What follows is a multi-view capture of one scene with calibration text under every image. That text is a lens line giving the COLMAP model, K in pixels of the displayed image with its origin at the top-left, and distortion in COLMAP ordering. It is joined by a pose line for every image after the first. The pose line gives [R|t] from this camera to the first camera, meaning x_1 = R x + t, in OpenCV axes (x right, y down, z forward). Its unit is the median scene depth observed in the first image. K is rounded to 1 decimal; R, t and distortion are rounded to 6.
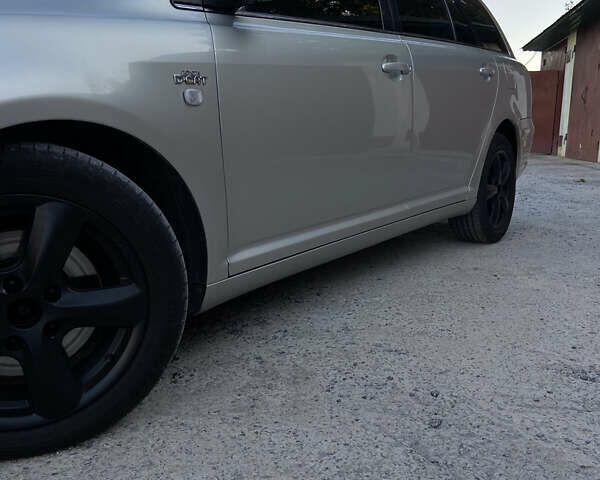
lens RADIAL K [[603.1, 0, 300.0], [0, 603.1, 240.0], [0, 0, 1]] dist [0.054612, -0.021325]
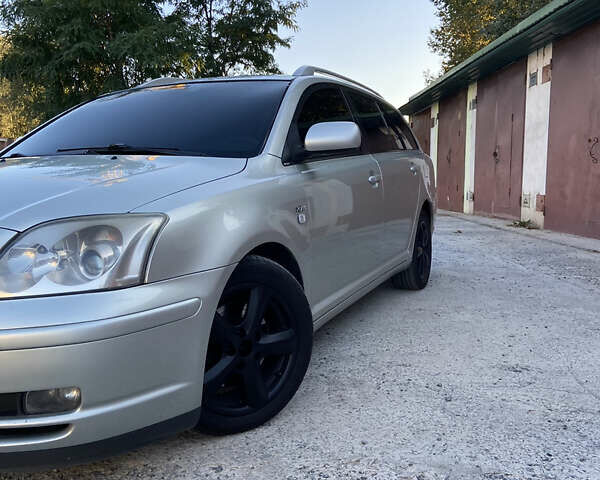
lens RADIAL K [[603.1, 0, 300.0], [0, 603.1, 240.0], [0, 0, 1]] dist [0.054612, -0.021325]
pose [[0.978712, -0.029230, 0.203145, -0.244100], [0.044198, 0.996600, -0.069538, -0.025979], [-0.200421, 0.077037, 0.976676, -0.305391]]
